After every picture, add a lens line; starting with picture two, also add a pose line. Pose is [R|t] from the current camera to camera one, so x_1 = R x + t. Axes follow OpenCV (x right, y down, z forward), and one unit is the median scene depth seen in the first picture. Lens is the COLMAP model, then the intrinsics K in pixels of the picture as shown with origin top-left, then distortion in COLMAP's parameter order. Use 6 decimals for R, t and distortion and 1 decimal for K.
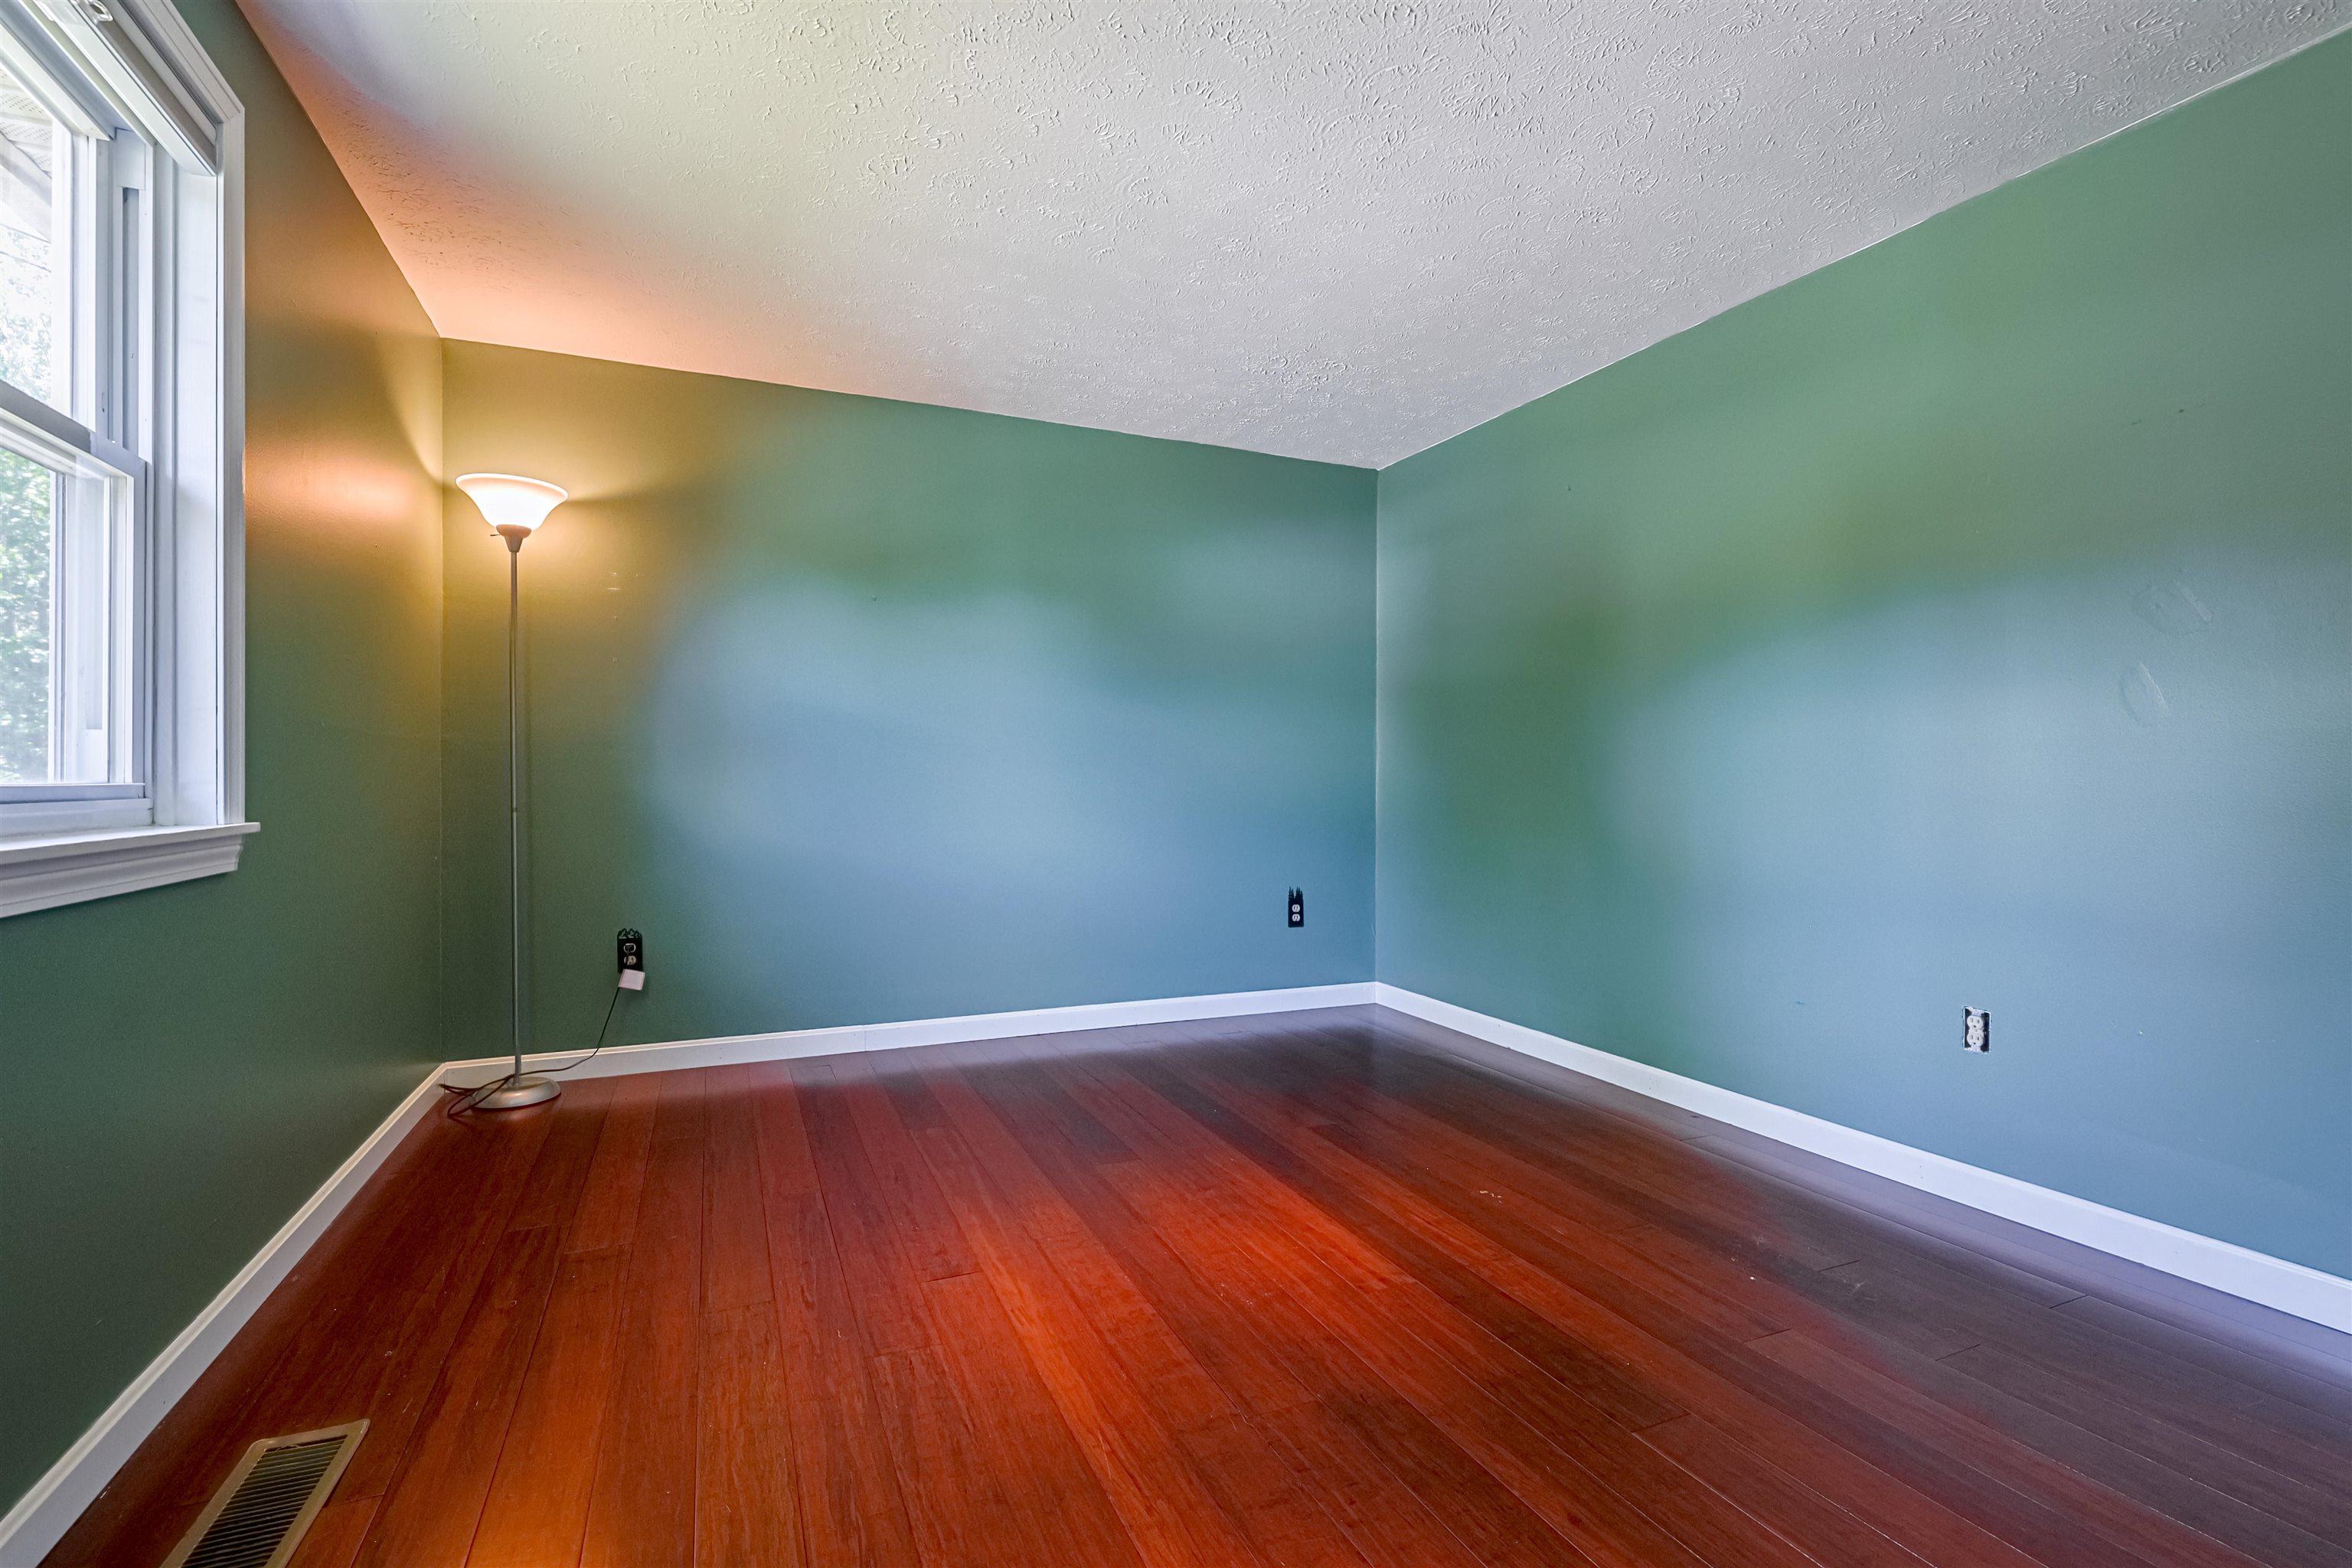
lens RADIAL K [[1053.4, 0, 1183.3], [0, 1053.4, 783.1], [0, 0, 1]] dist [0.000014, -0.000322]
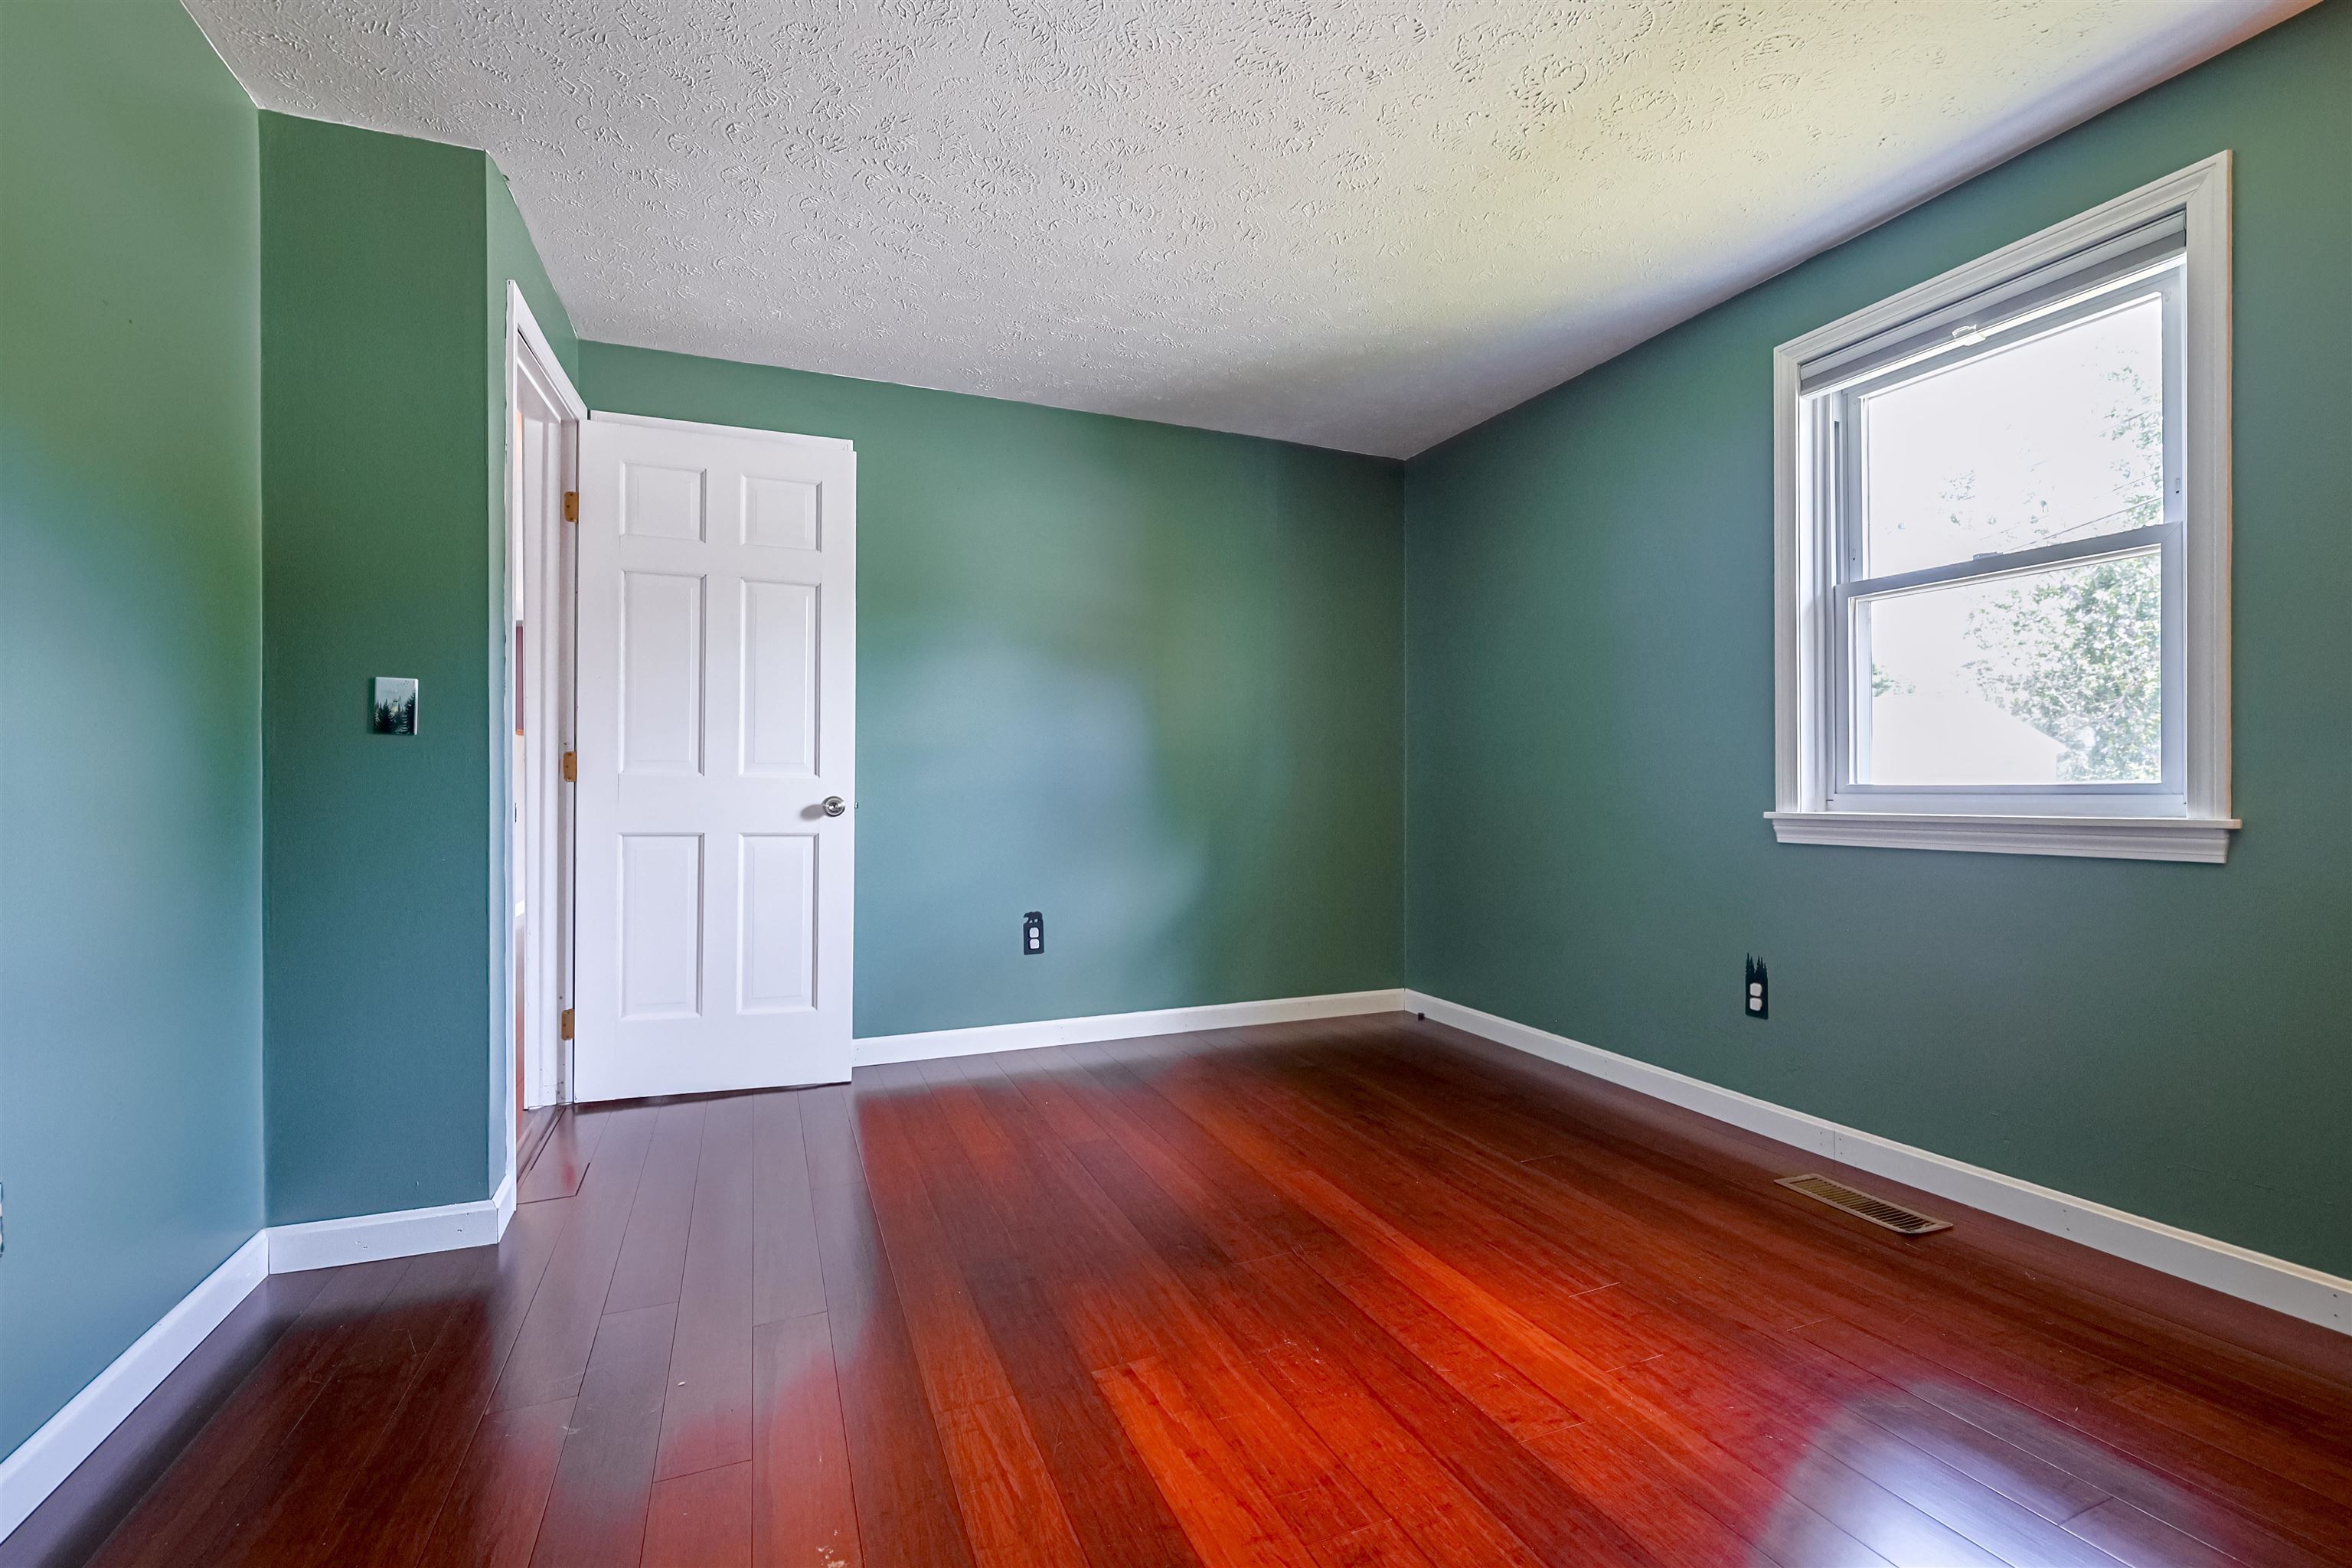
lens RADIAL K [[1053.4, 0, 1183.3], [0, 1053.4, 783.1], [0, 0, 1]] dist [0.000014, -0.000322]
pose [[-0.998550, 0.007444, 0.053321, 0.107530], [0.007186, 0.999962, -0.005023, -0.001305], [-0.053356, -0.004633, -0.998565, 2.051459]]
